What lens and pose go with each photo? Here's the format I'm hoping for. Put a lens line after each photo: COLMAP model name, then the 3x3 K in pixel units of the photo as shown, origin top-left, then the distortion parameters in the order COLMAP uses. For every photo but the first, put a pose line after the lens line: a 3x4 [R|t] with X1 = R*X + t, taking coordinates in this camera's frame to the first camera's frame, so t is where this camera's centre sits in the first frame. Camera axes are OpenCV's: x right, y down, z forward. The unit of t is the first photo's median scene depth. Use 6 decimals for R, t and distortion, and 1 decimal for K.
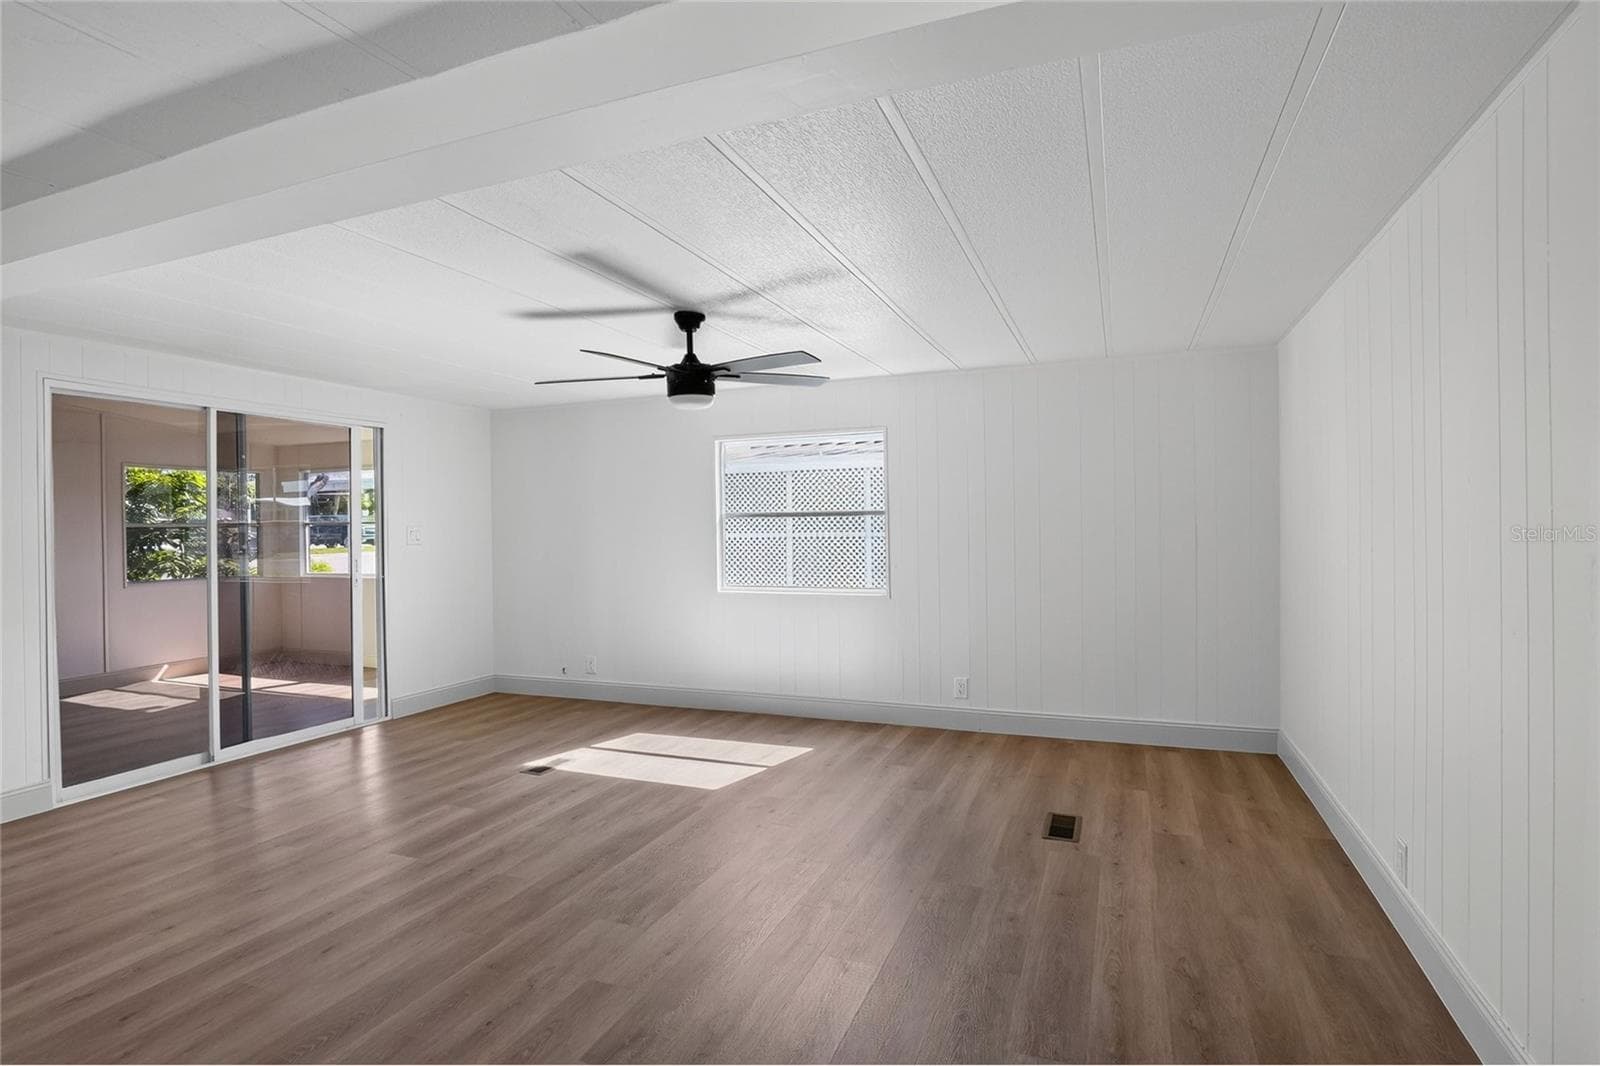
lens RADIAL K [[793.2, 0, 799.5], [0, 793.2, 574.1], [0, 0, 1]] dist [-0.000754, 0.000167]
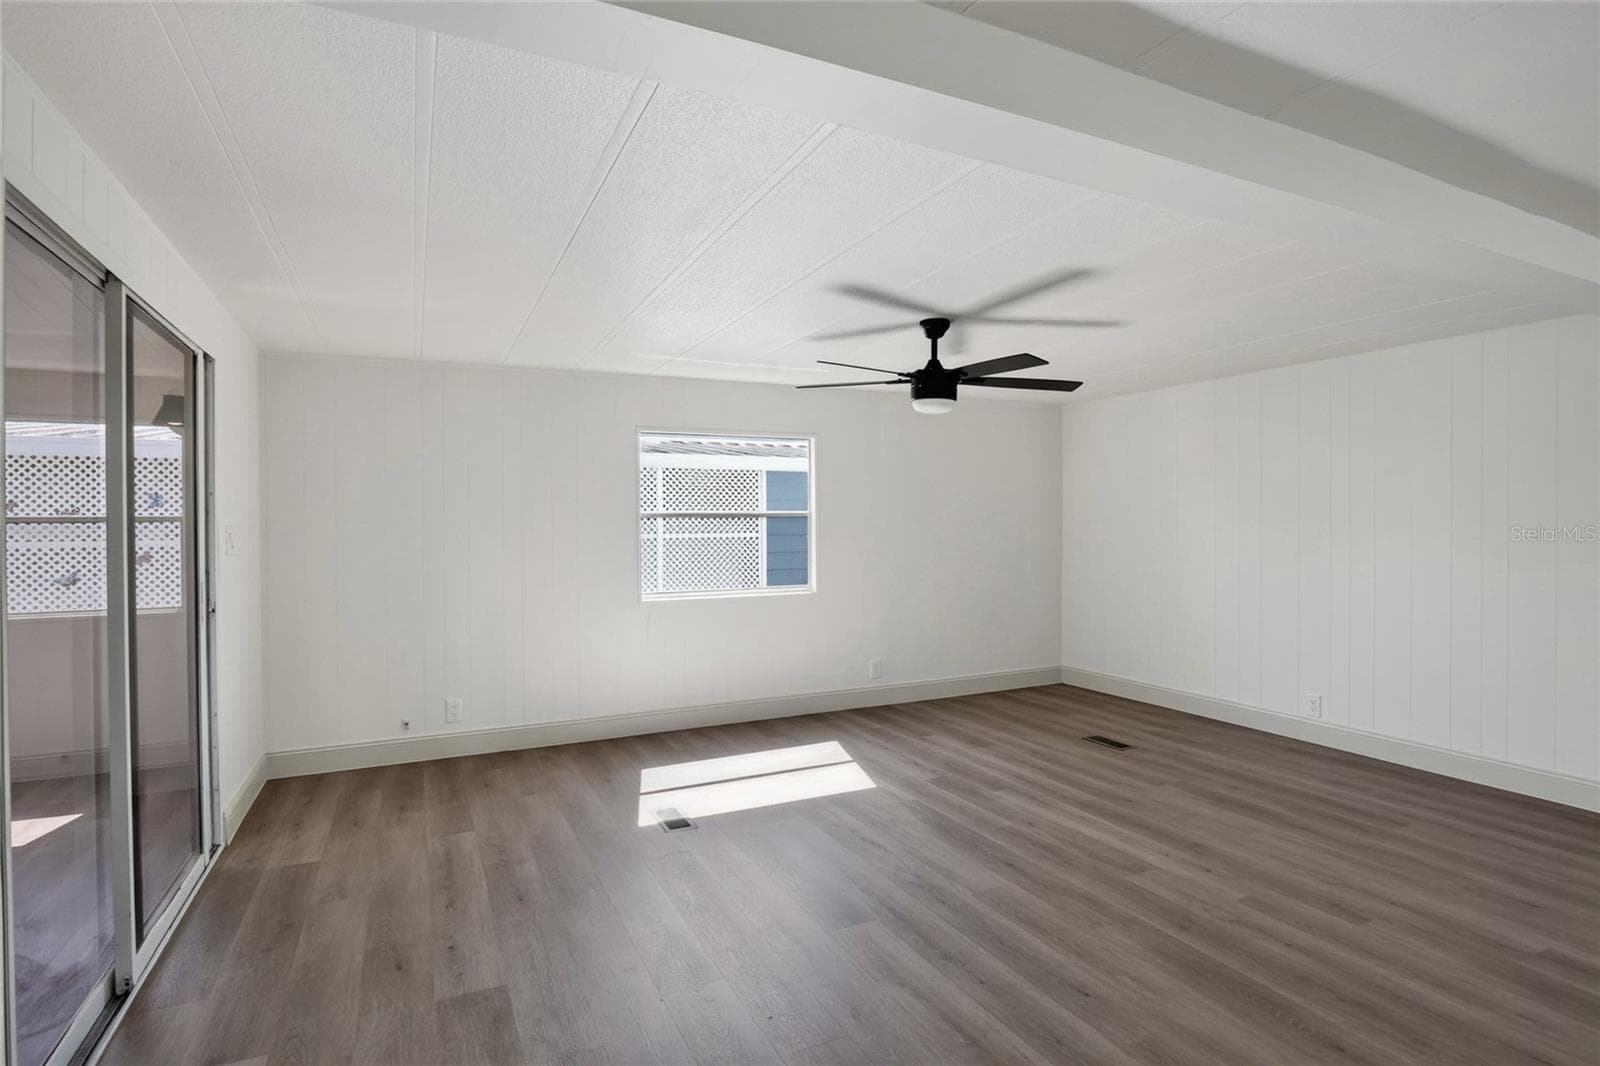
lens RADIAL K [[799.5, 0, 800.0], [0, 799.5, 533.0], [0, 0, 1]] dist [0.000621, -0.000239]
pose [[0.667479, 0.005642, 0.744607, -0.847631], [0.042350, 0.998065, -0.045526, -0.004506], [-0.743423, 0.061921, 0.665949, 0.352551]]
